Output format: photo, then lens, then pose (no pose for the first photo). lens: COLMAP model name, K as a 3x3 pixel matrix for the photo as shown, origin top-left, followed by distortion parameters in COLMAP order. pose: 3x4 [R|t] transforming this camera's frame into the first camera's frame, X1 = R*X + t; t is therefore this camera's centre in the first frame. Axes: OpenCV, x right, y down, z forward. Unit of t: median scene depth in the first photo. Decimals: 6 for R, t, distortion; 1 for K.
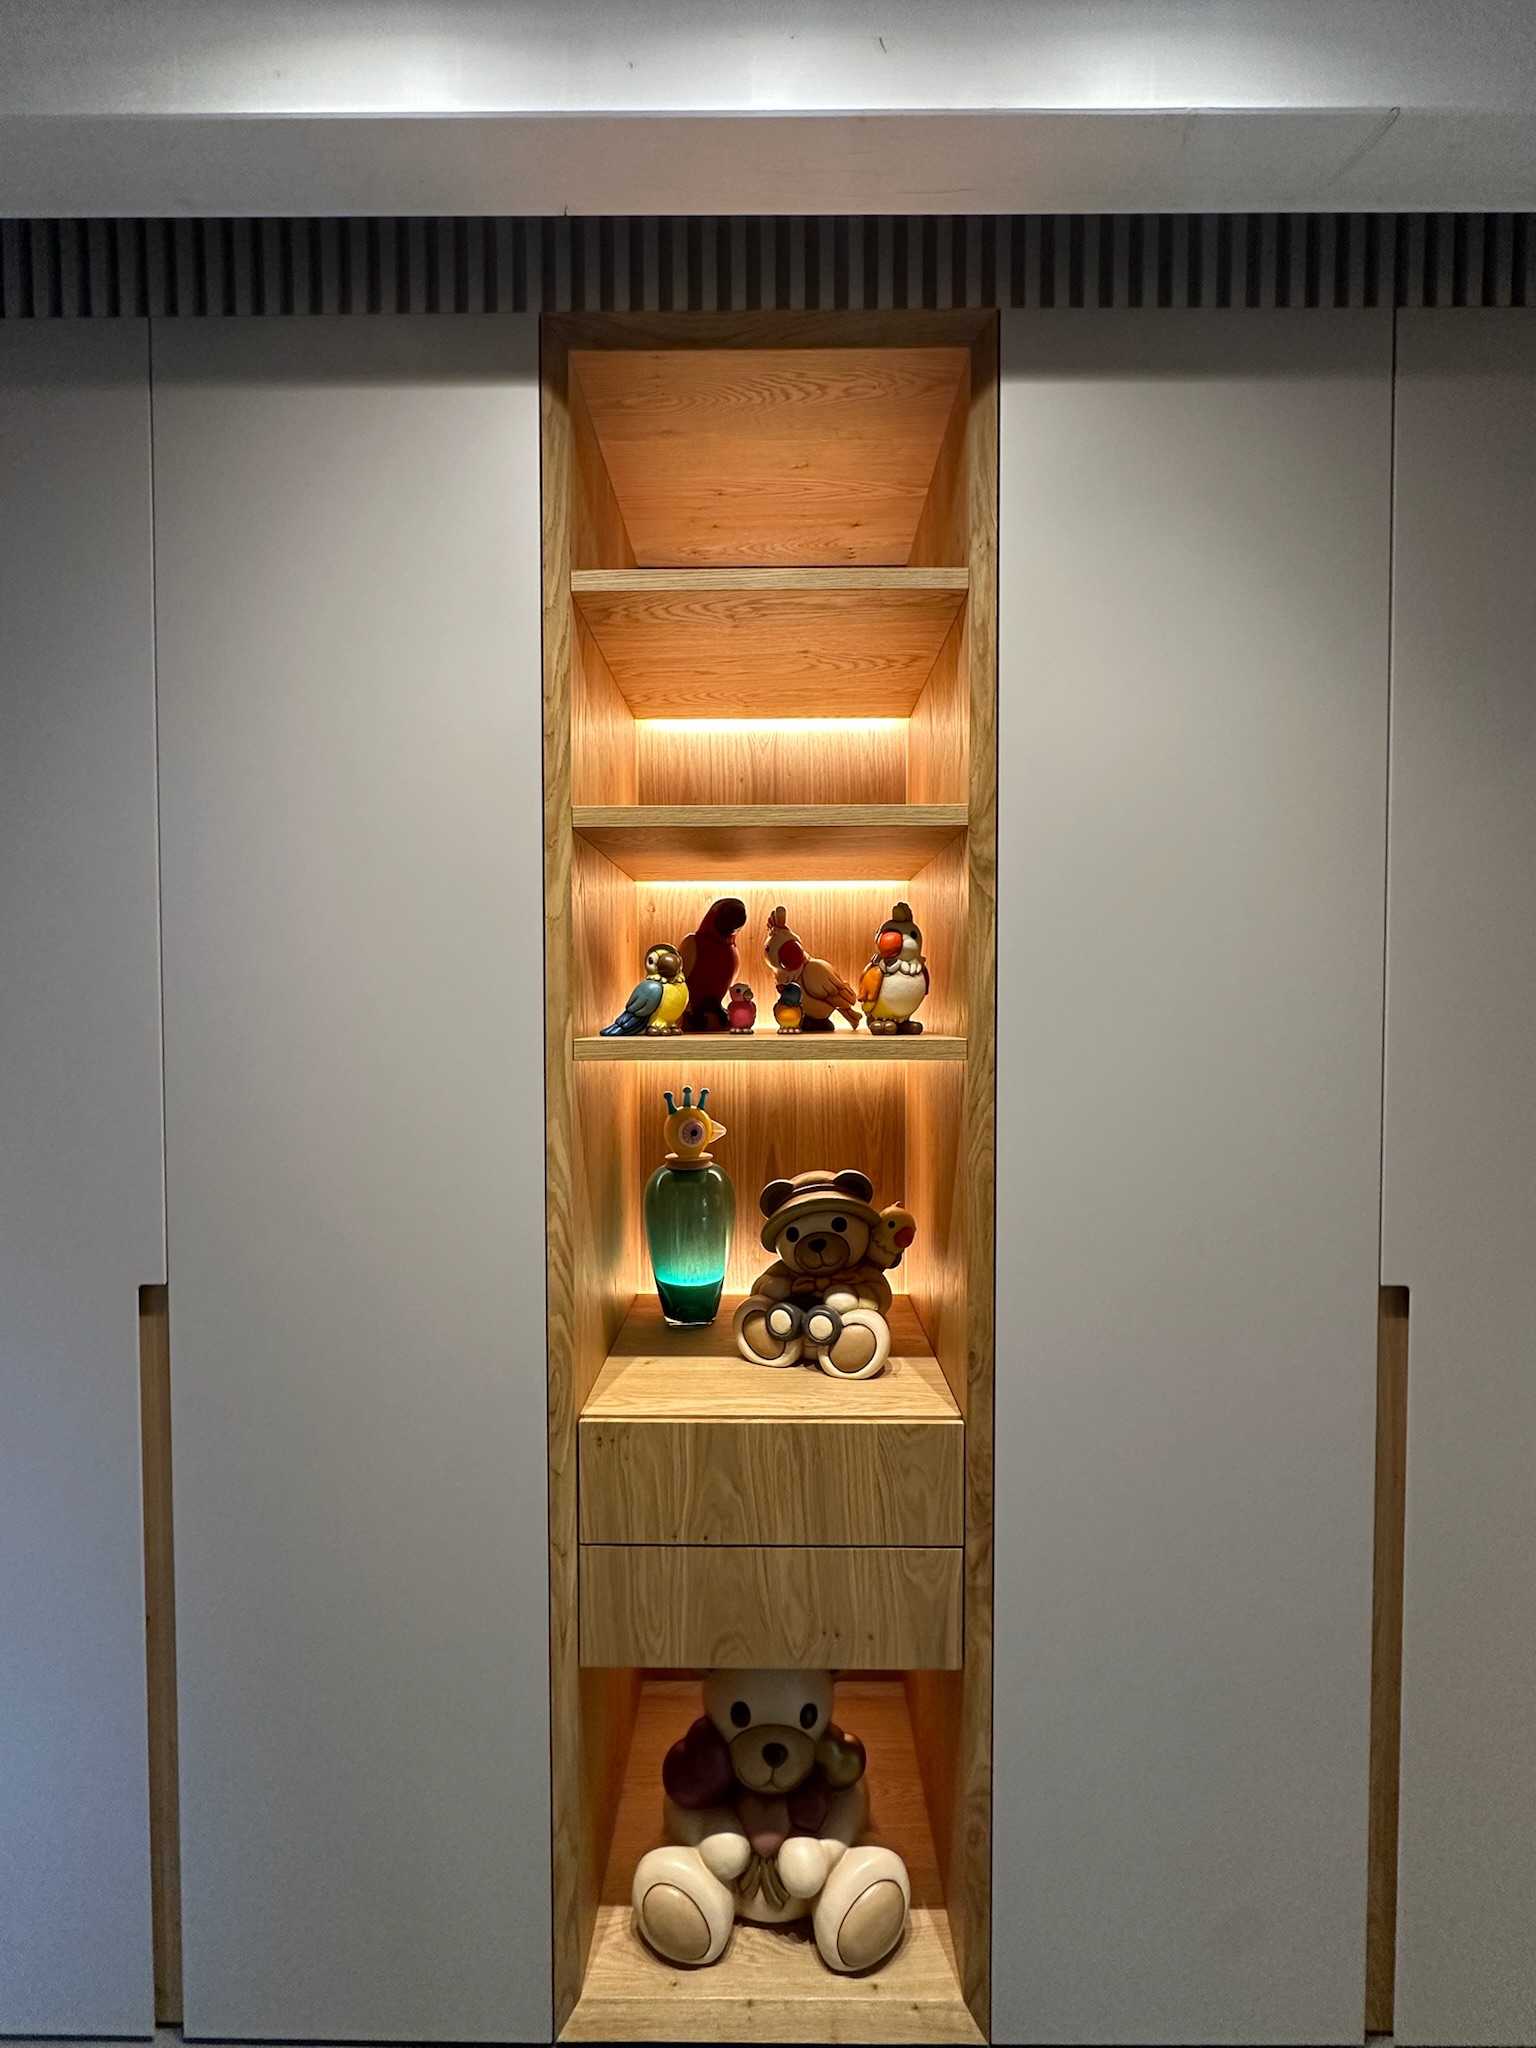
lens RADIAL K [[800.7, 0, 774.2], [0, 800.7, 1029.3], [0, 0, 1]] dist [-0.002221, -0.000066]
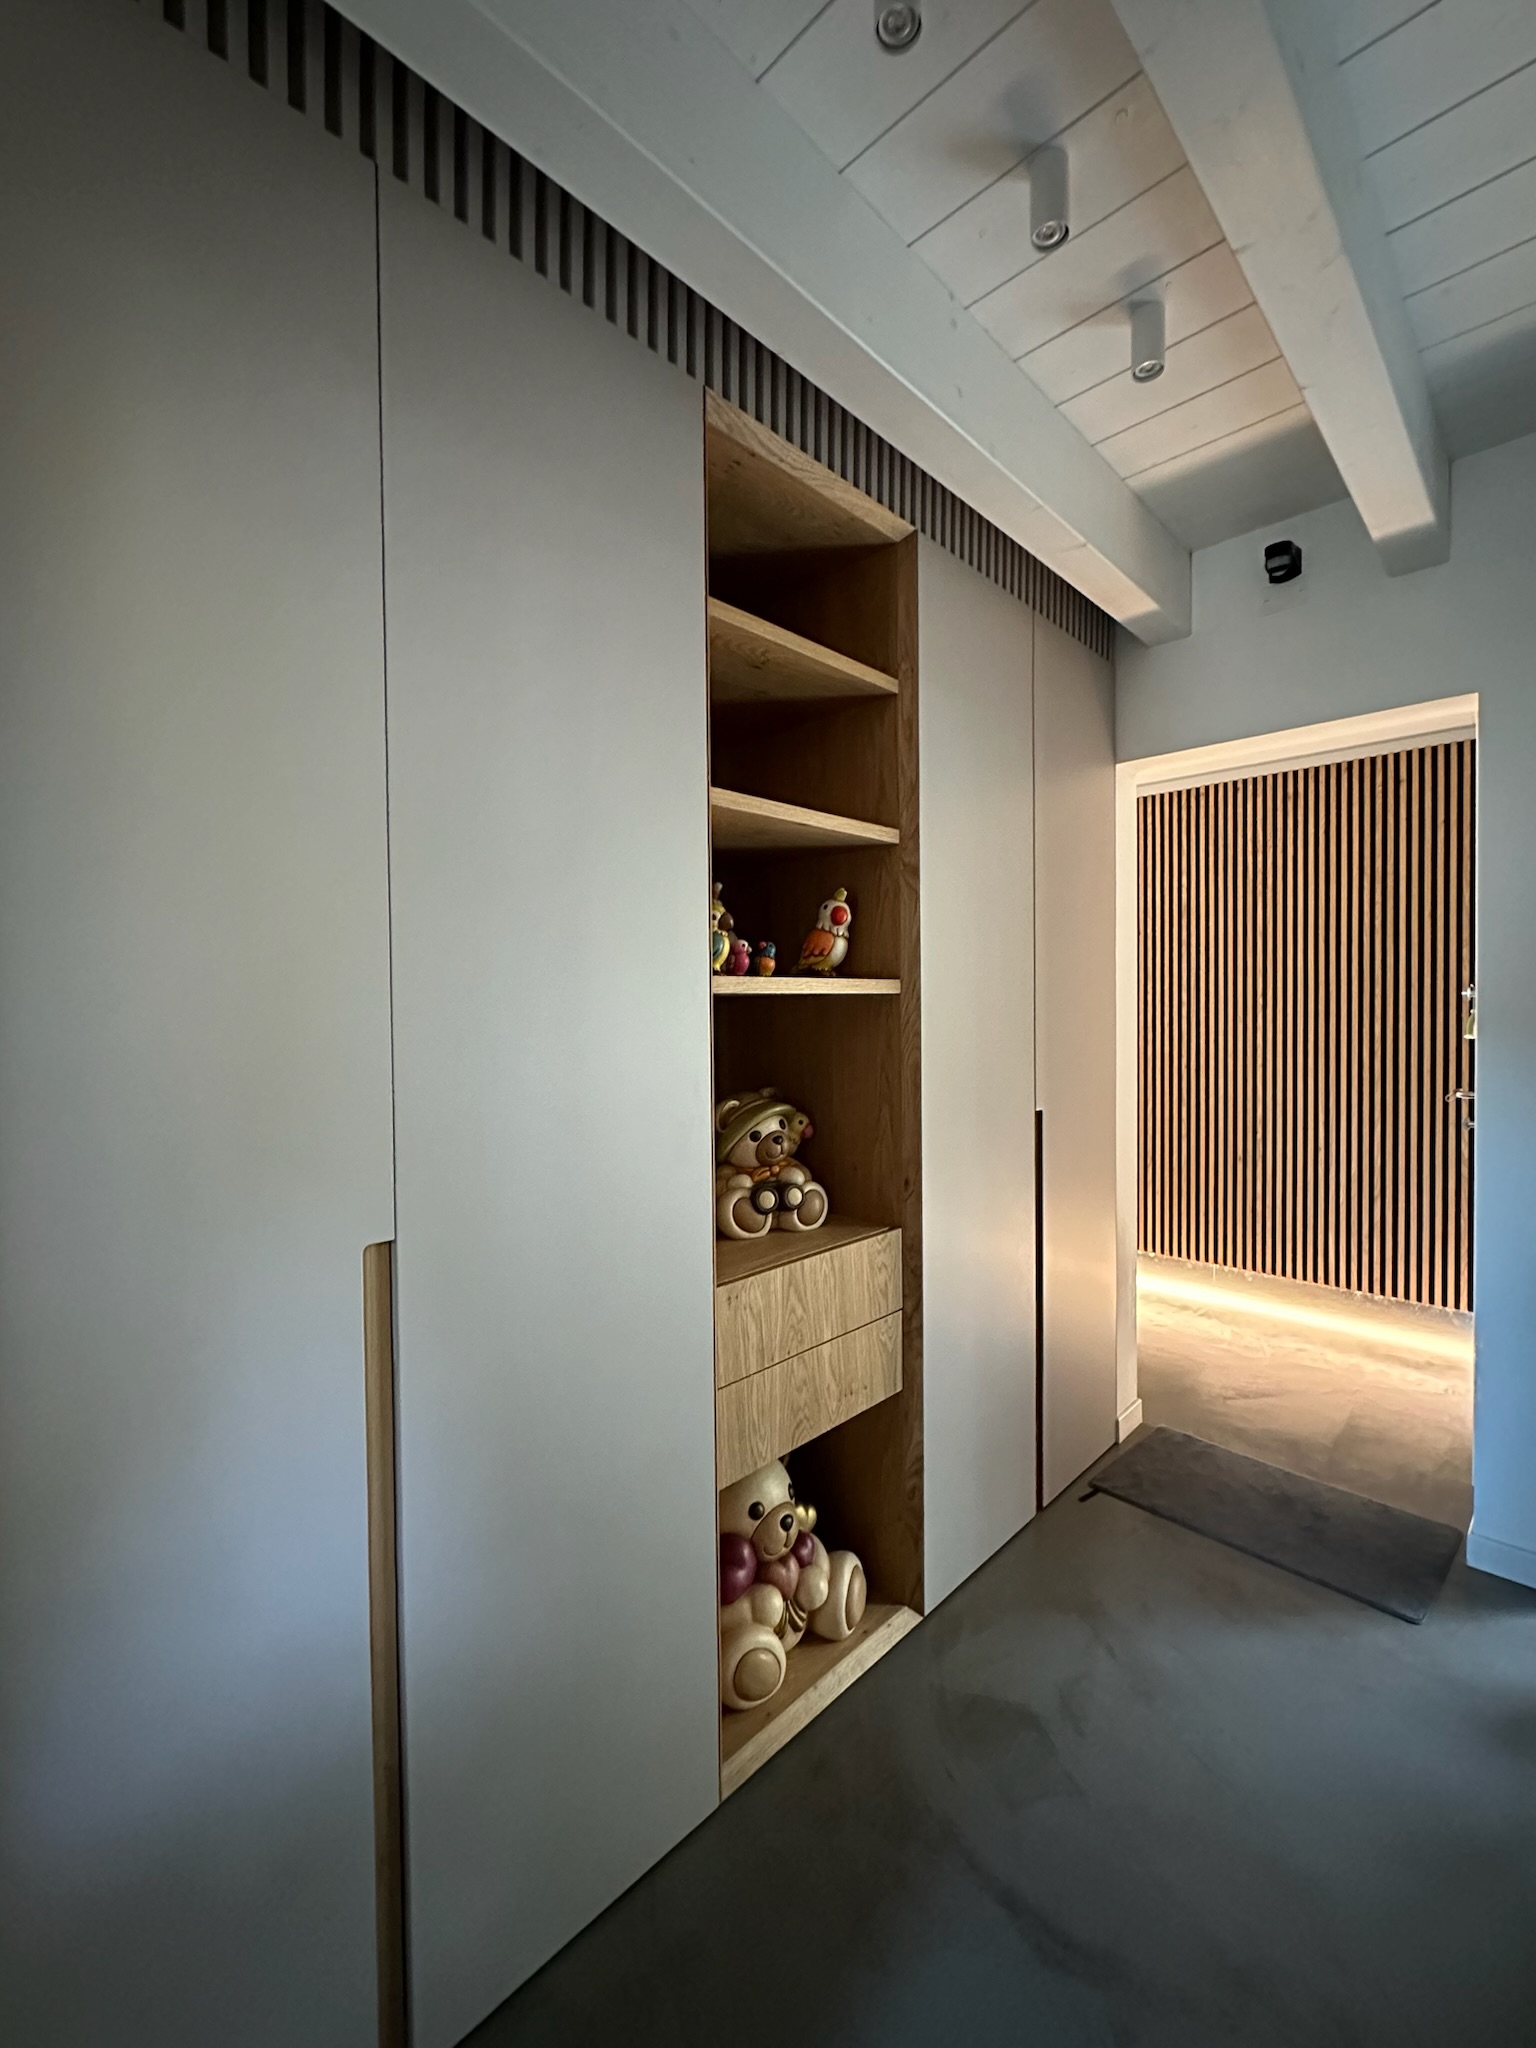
lens RADIAL K [[854.0, 0, 768.0], [0, 854.0, 1024.0], [0, 0, 1]] dist [-0.005512, -0.000088]
pose [[0.696179, -0.020651, 0.717571, -1.118151], [0.026627, 0.999641, 0.002934, 0.084560], [-0.717374, 0.017064, 0.696479, 0.027134]]
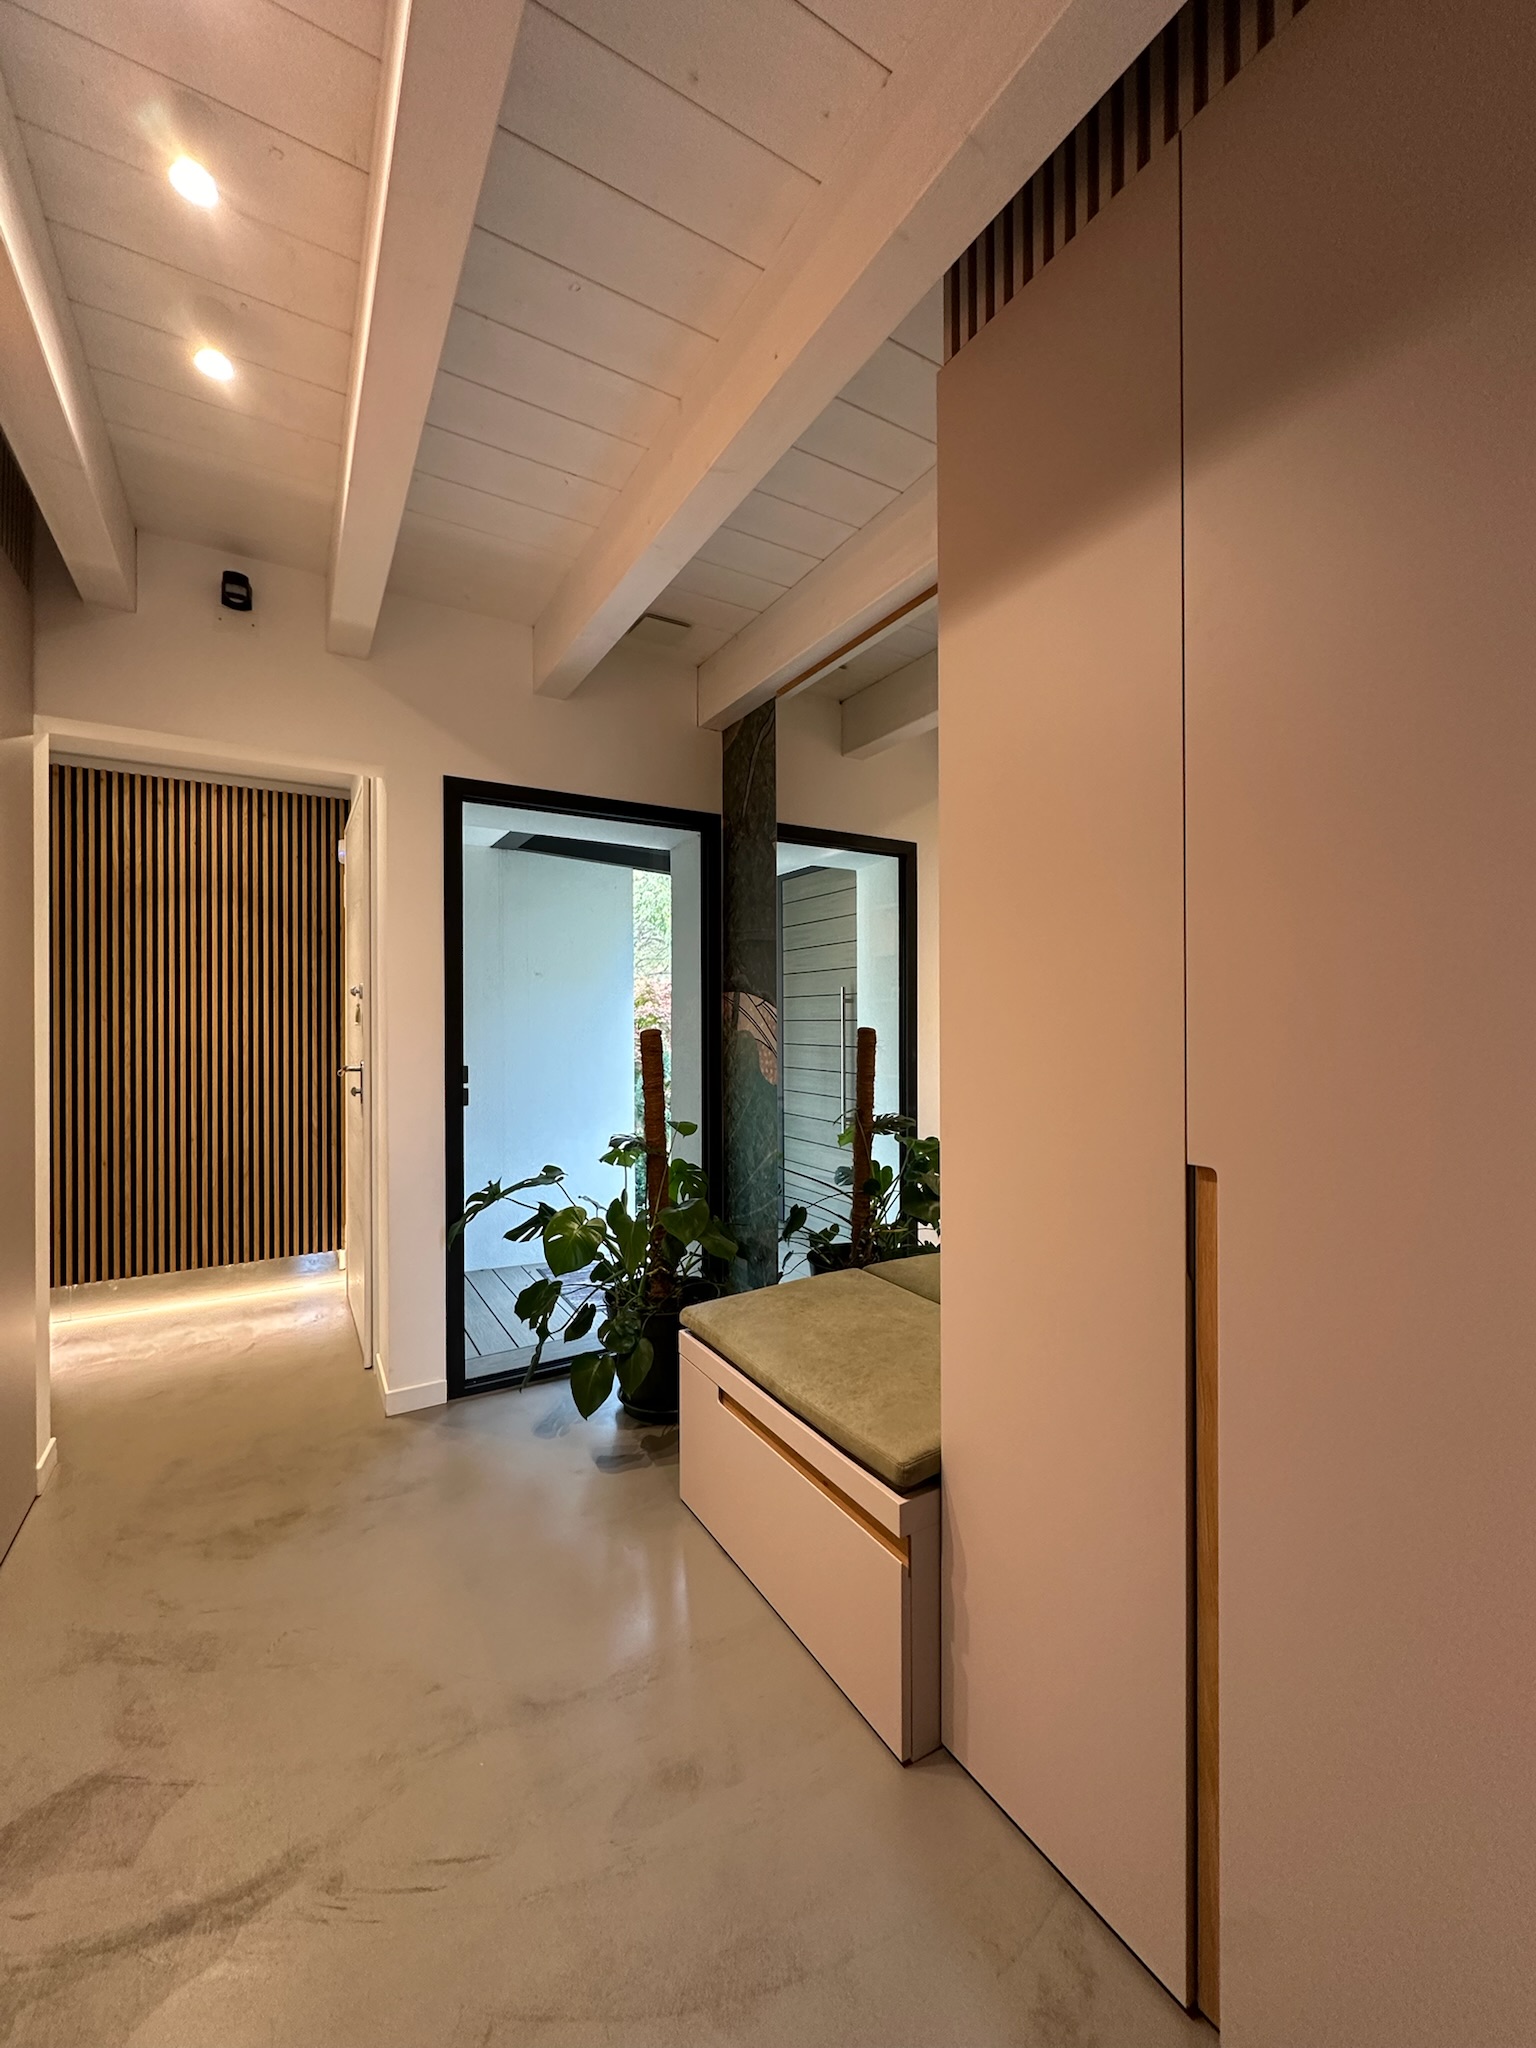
lens RADIAL K [[815.0, 0, 770.2], [0, 815.0, 1023.0], [0, 0, 1]] dist [-0.001549, 0.000569]
pose [[-0.518270, 0.001937, 0.855215, -1.341658], [0.023494, 0.999652, 0.011974, 0.164502], [-0.854894, 0.026298, -0.518136, 0.469431]]
